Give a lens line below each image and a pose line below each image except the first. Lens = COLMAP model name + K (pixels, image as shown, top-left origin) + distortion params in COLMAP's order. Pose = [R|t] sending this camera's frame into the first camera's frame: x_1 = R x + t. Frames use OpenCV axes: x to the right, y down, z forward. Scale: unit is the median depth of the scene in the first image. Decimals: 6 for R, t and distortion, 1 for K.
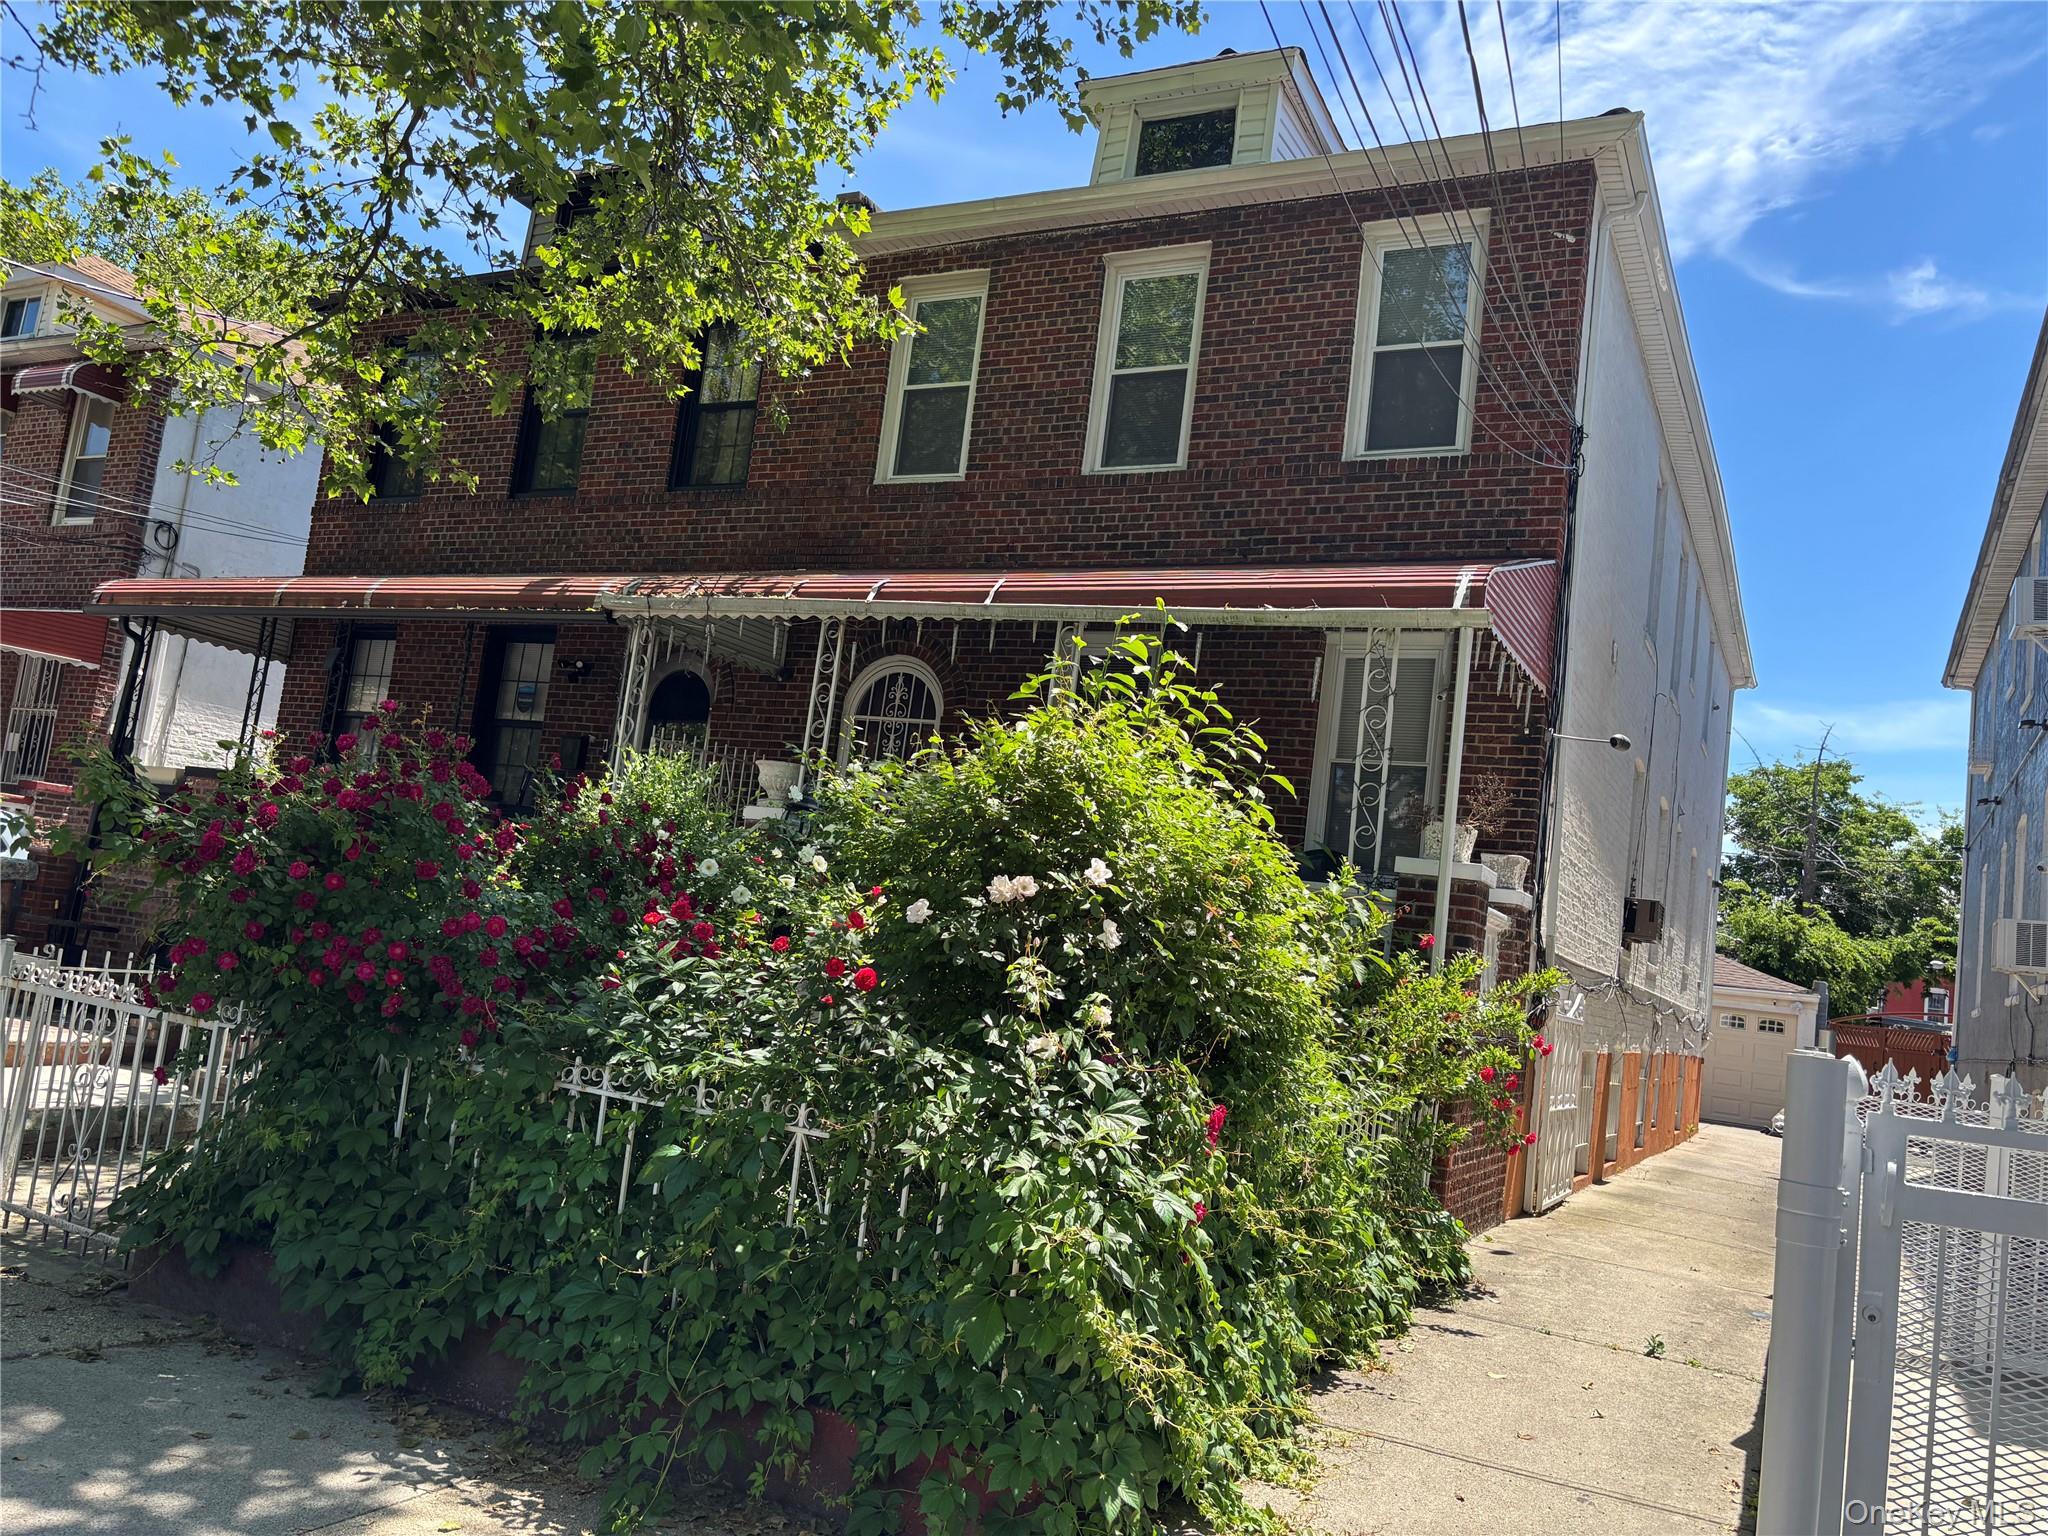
lens RADIAL K [[1526.4, 0, 1030.3], [0, 1526.4, 789.8], [0, 0, 1]] dist [0.016760, -0.034345]
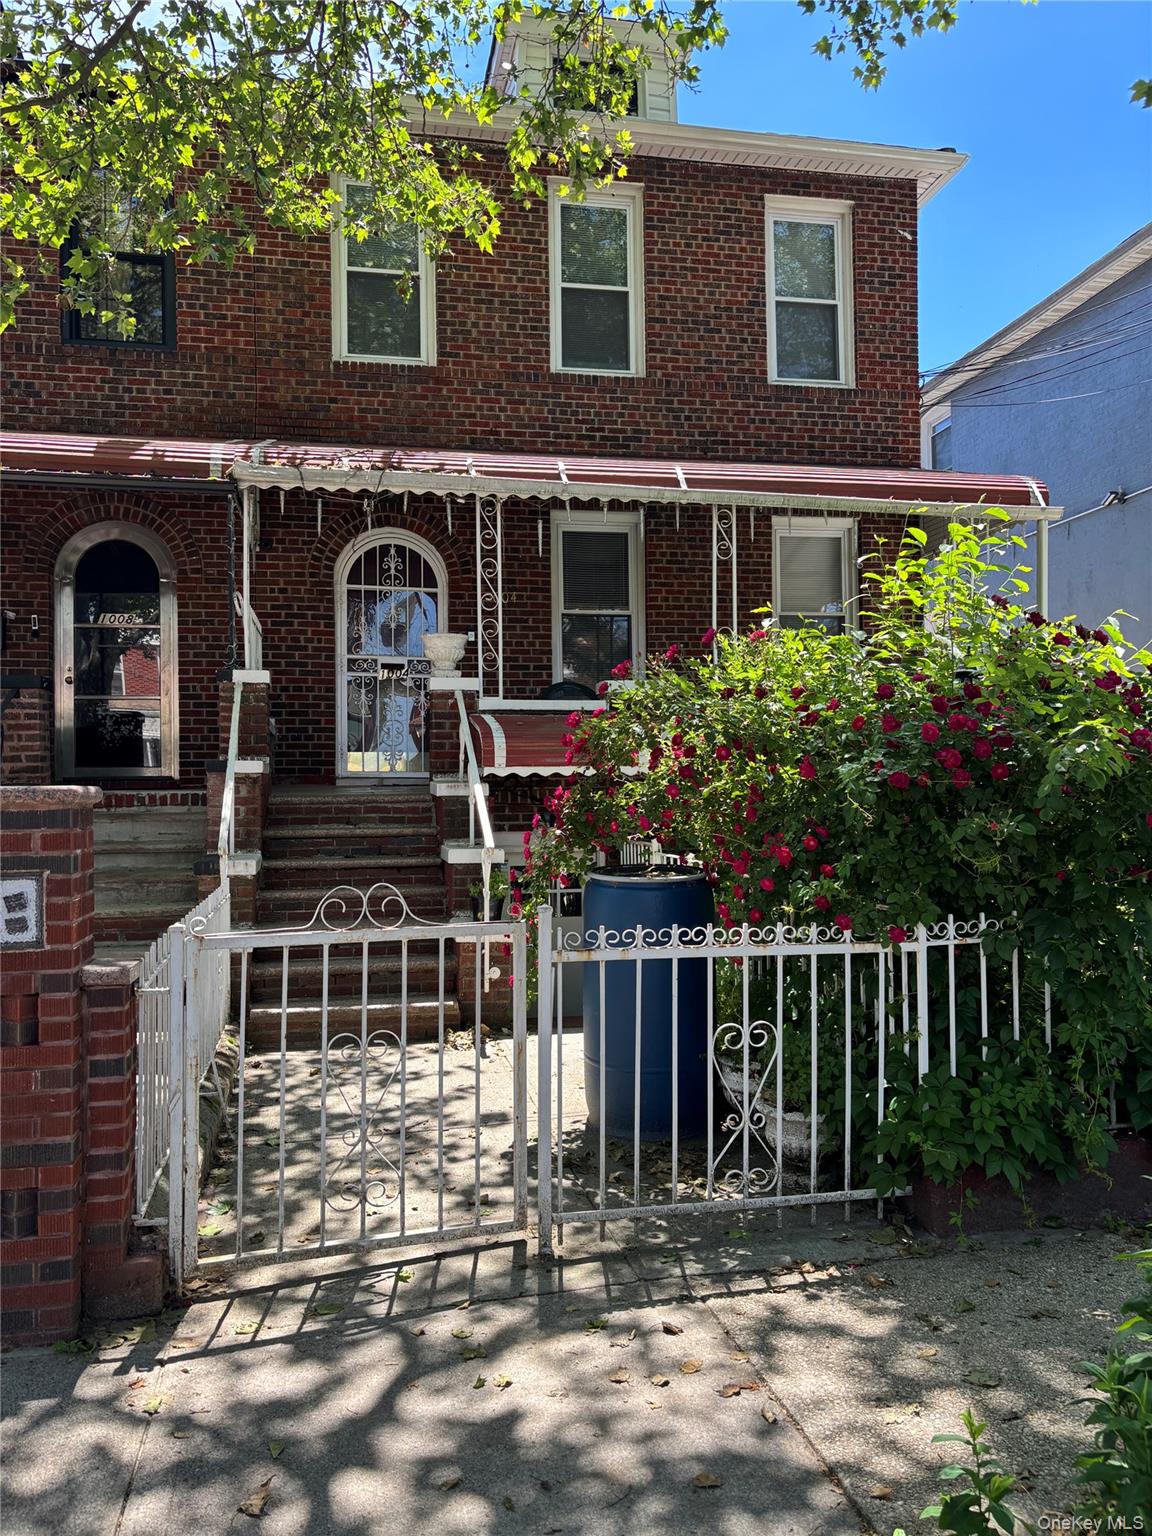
lens RADIAL K [[1162.0, 0, 574.2], [0, 1162.0, 728.5], [0, 0, 1]] dist [-0.122263, 0.403459]
pose [[0.778479, -0.098396, 0.619911, -0.551416], [0.037667, 0.993180, 0.110341, -0.036372], [-0.626540, -0.062548, 0.776875, 0.313117]]
